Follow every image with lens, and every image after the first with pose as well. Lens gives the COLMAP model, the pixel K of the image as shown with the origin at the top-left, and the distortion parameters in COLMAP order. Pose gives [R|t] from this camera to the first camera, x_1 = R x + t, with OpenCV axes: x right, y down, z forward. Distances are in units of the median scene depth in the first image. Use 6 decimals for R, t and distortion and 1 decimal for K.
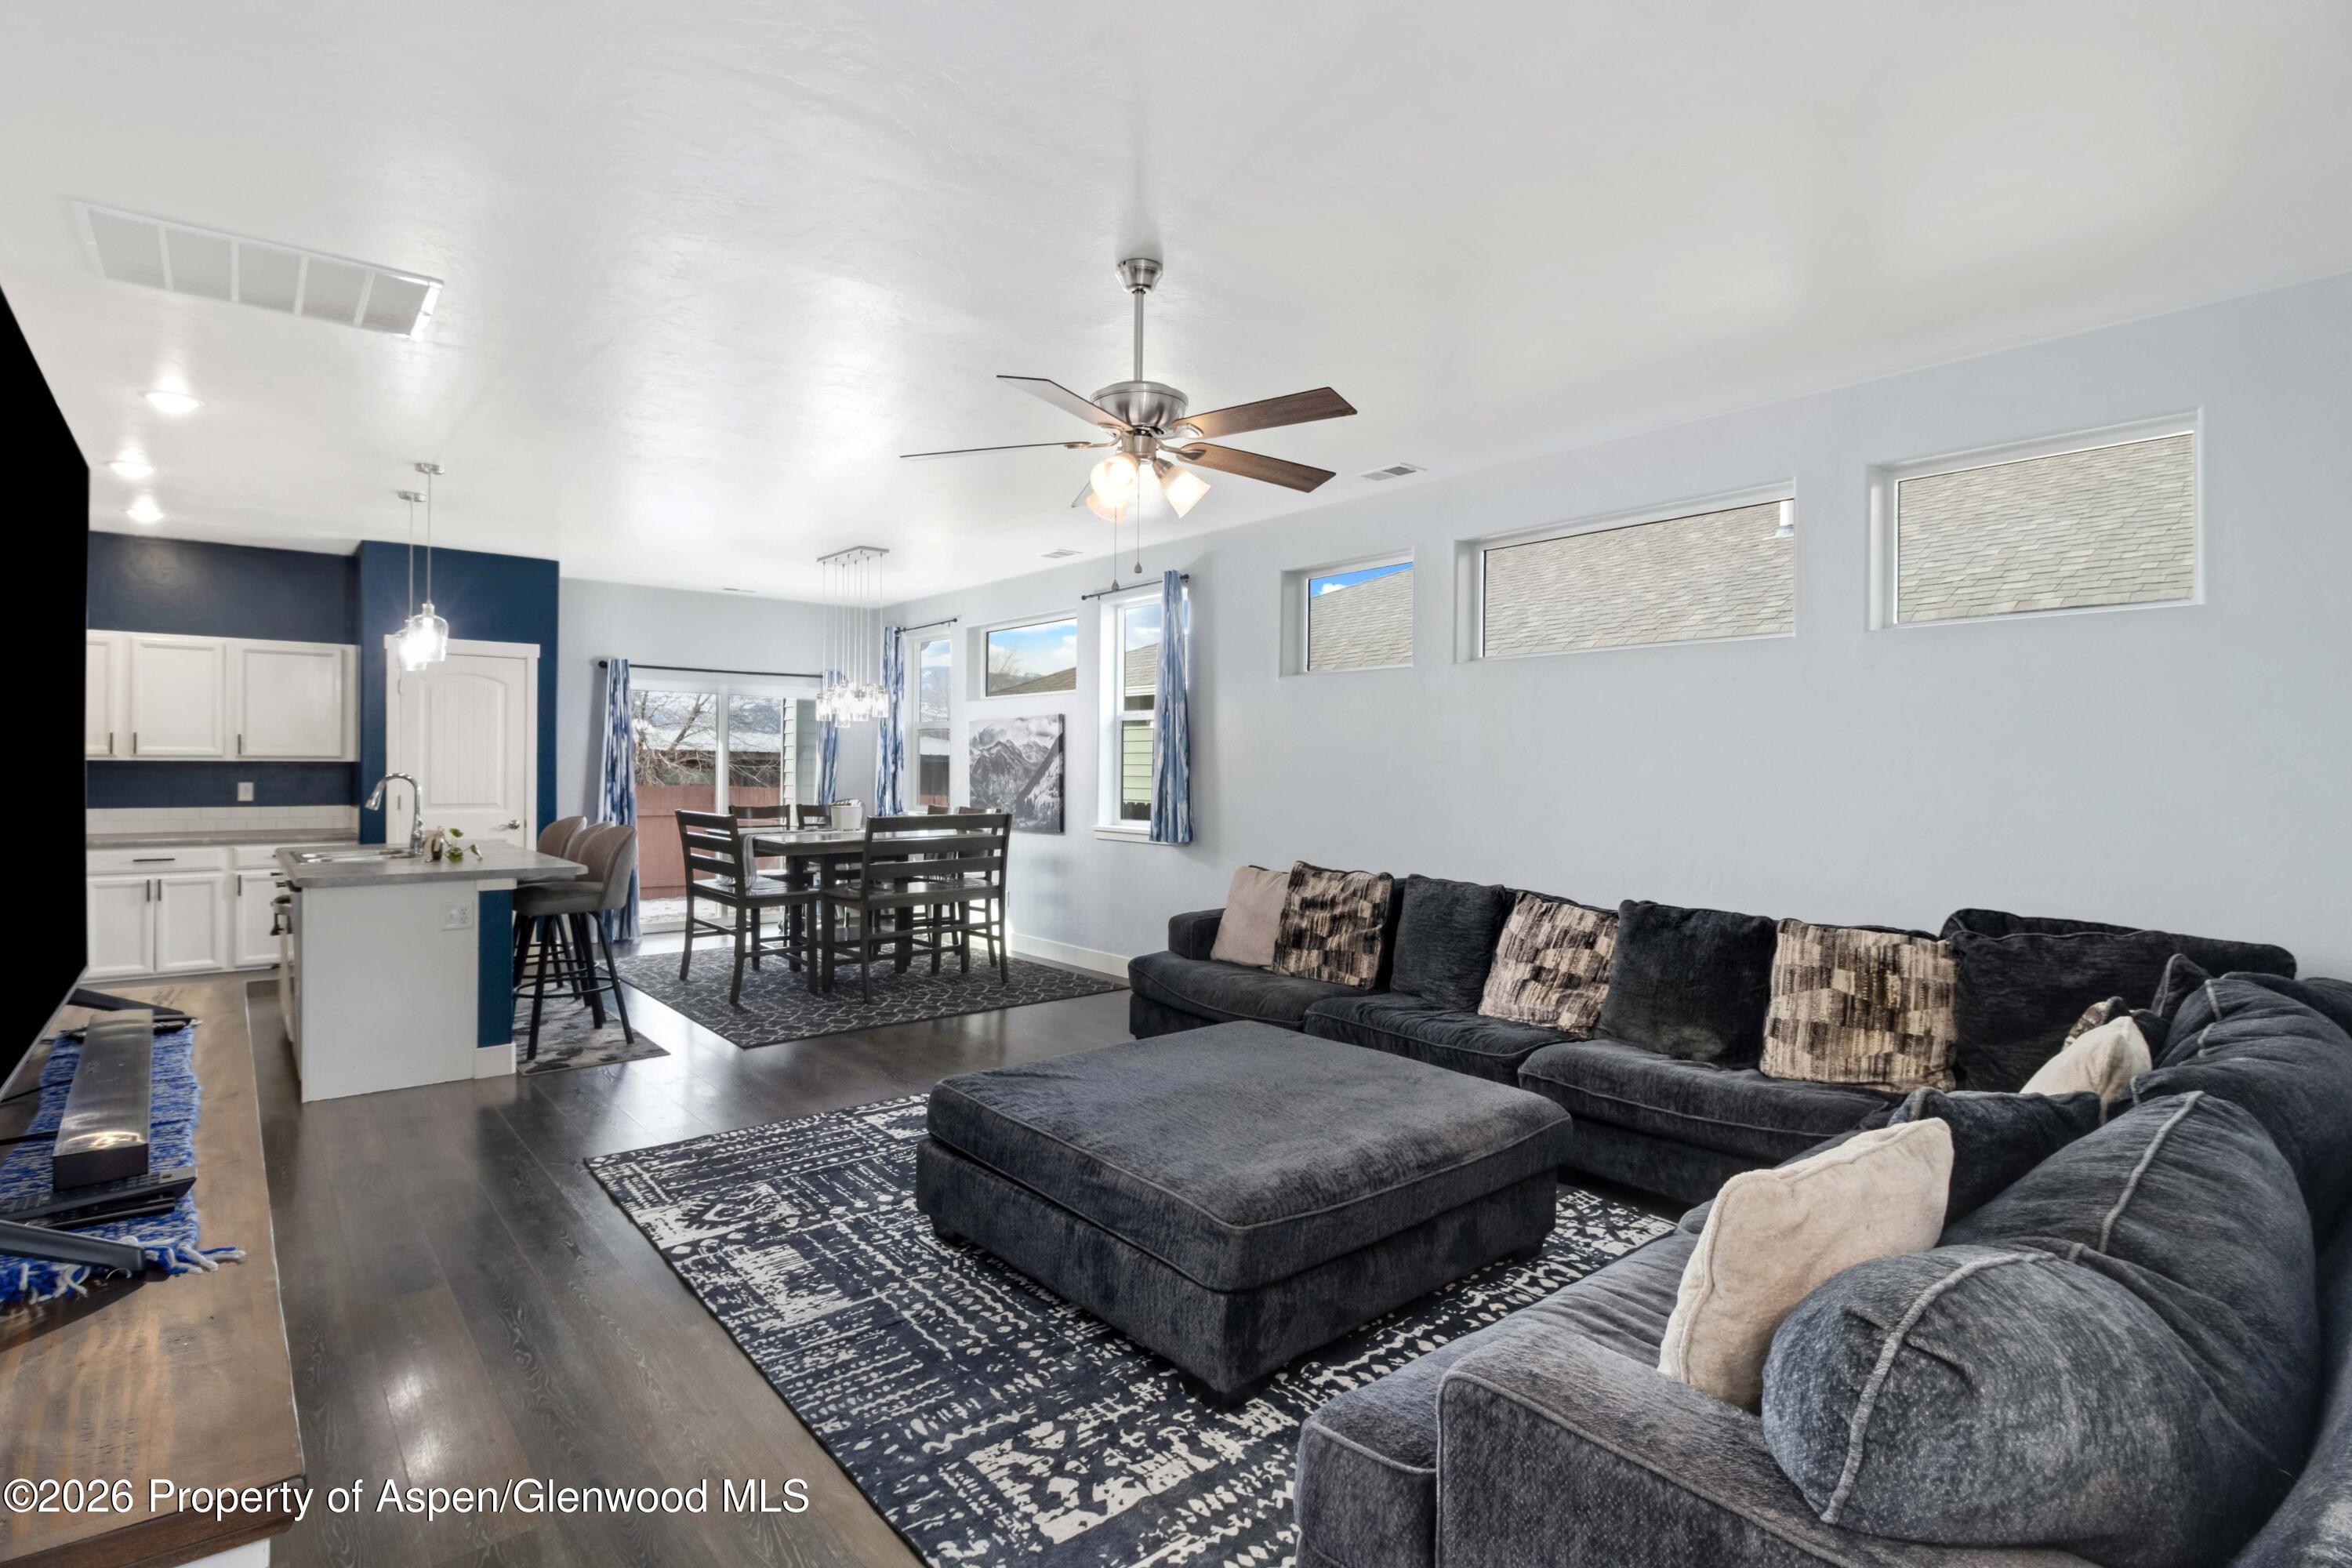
lens RADIAL K [[1136.3, 0, 1176.7], [0, 1136.3, 773.1], [0, 0, 1]] dist [-0.001410, -0.000032]
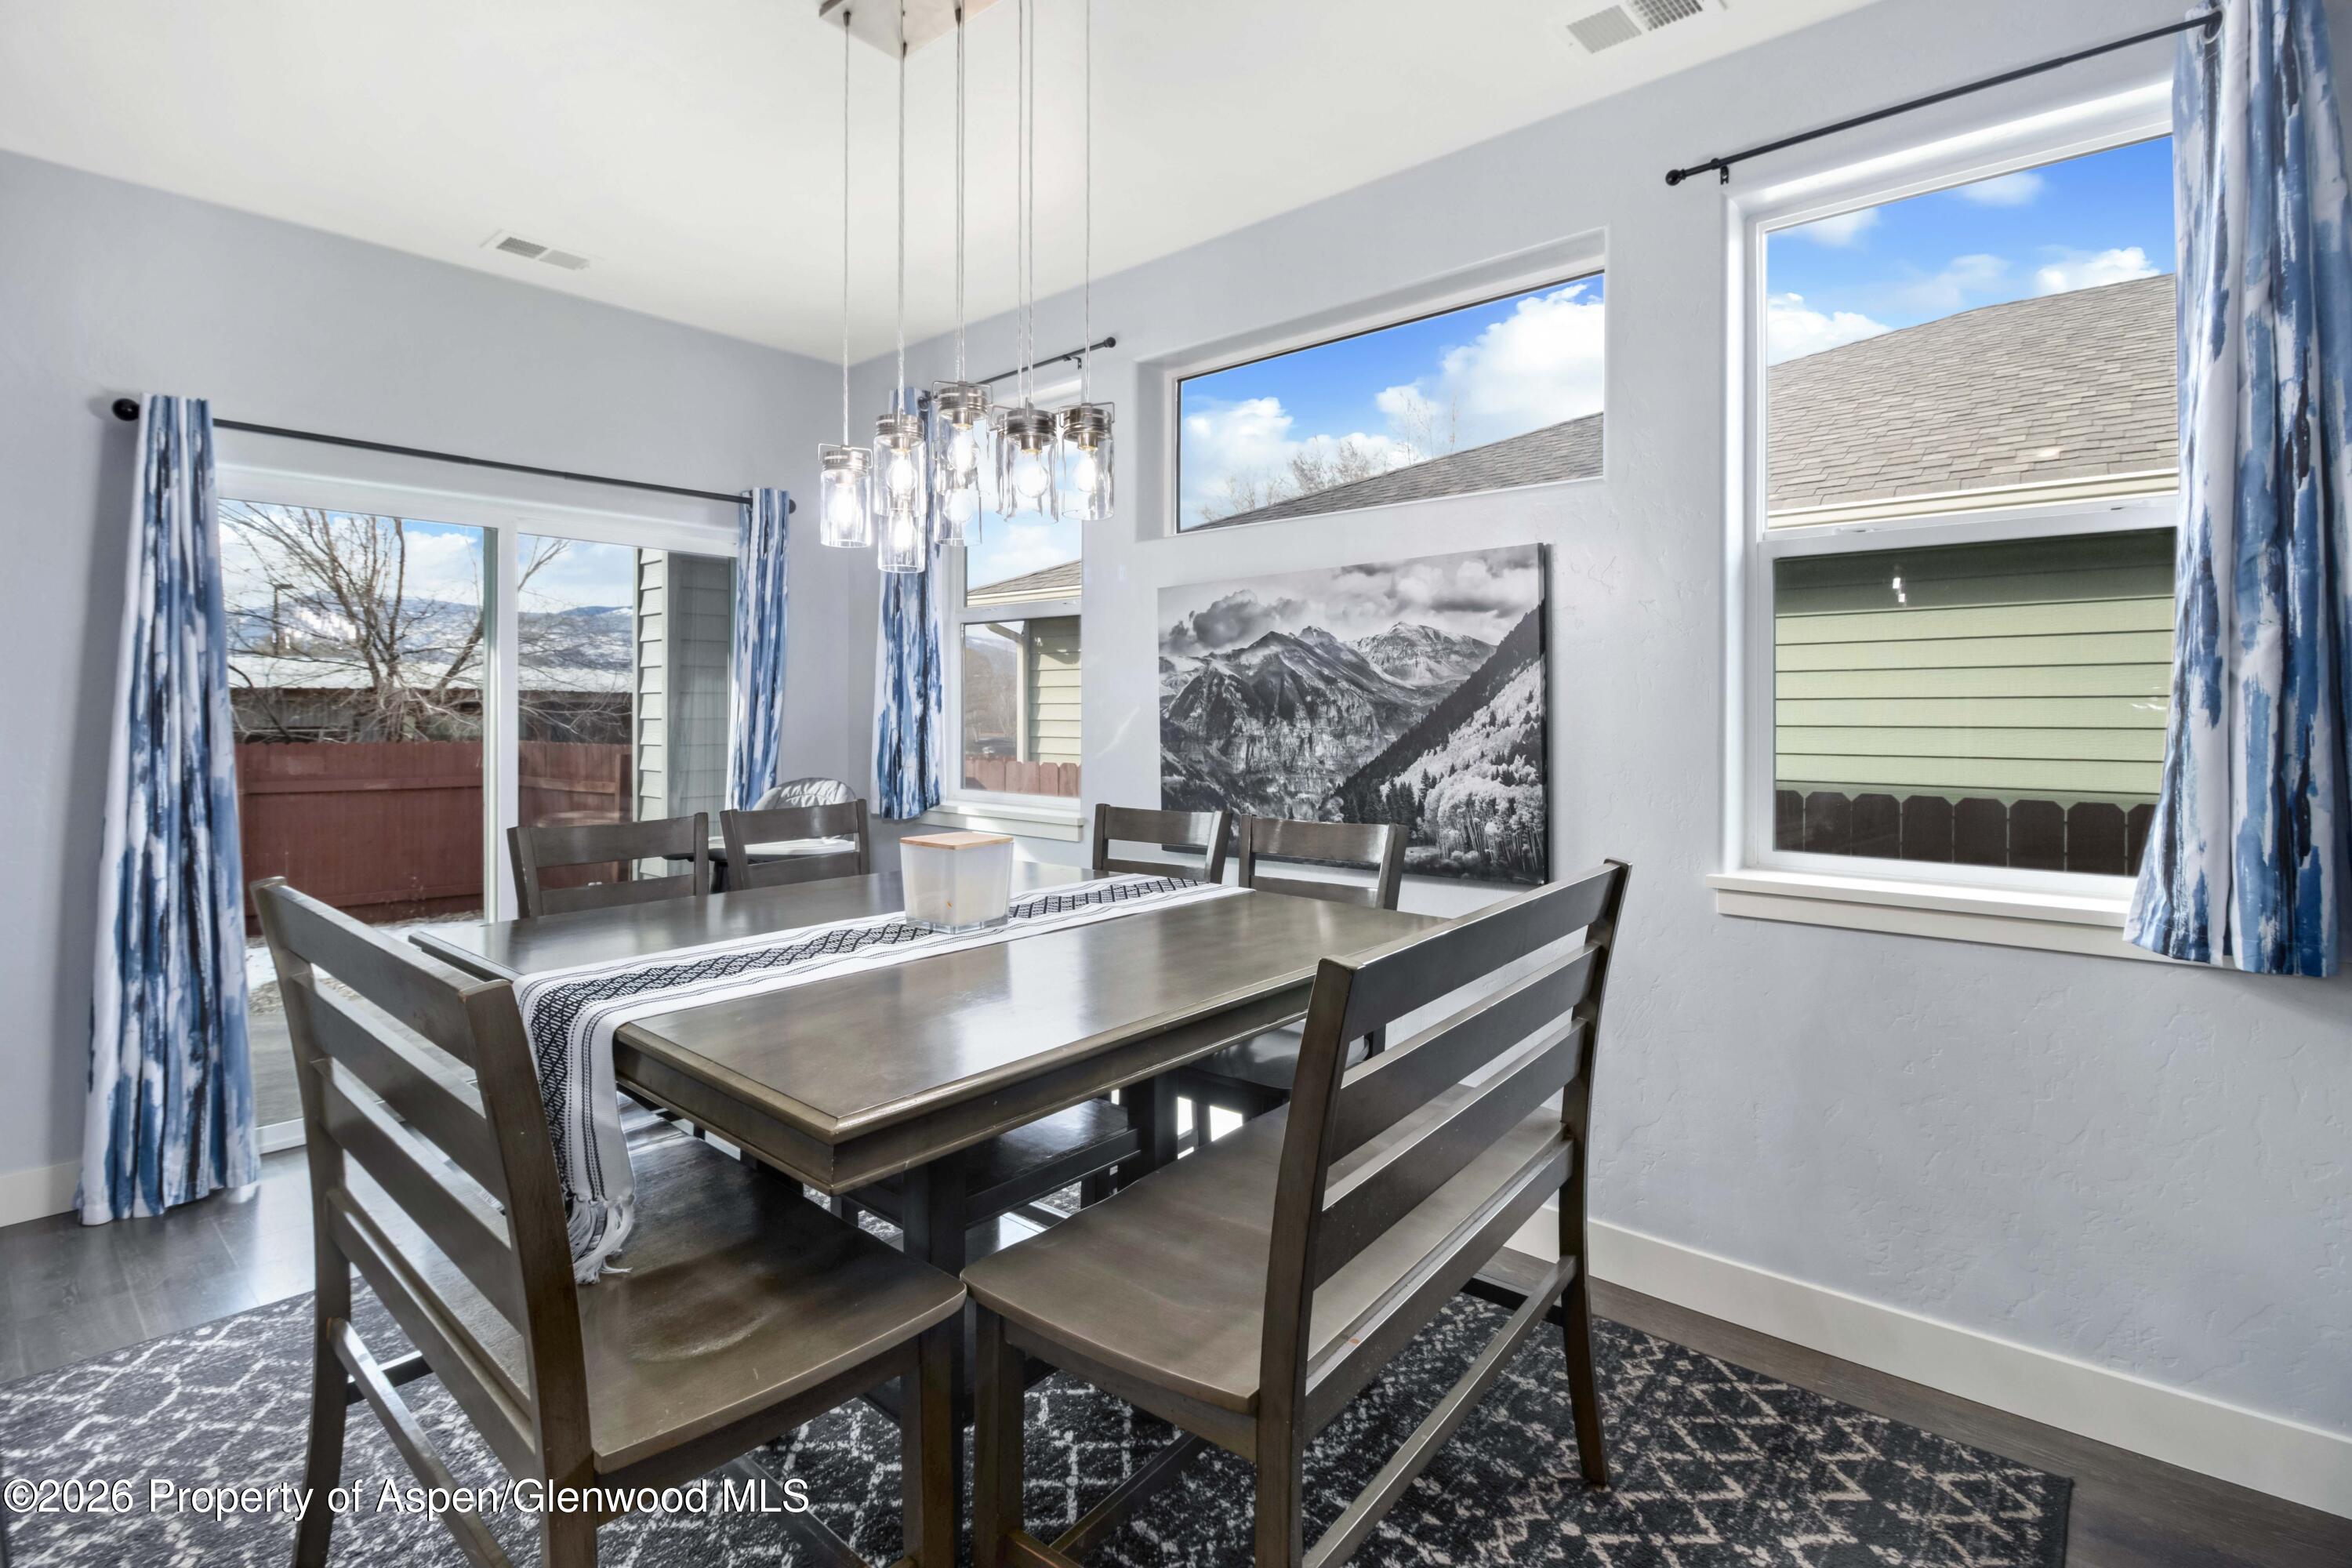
lens RADIAL K [[1040.0, 0, 1121.5], [0, 1040.0, 719.5], [0, 0, 1]] dist [-0.001934, -0.000096]
pose [[0.990122, -0.006285, 0.140065, -0.253221], [0.006262, 0.999980, 0.000600, 0.000527], [-0.140066, 0.000283, 0.990142, 0.654218]]
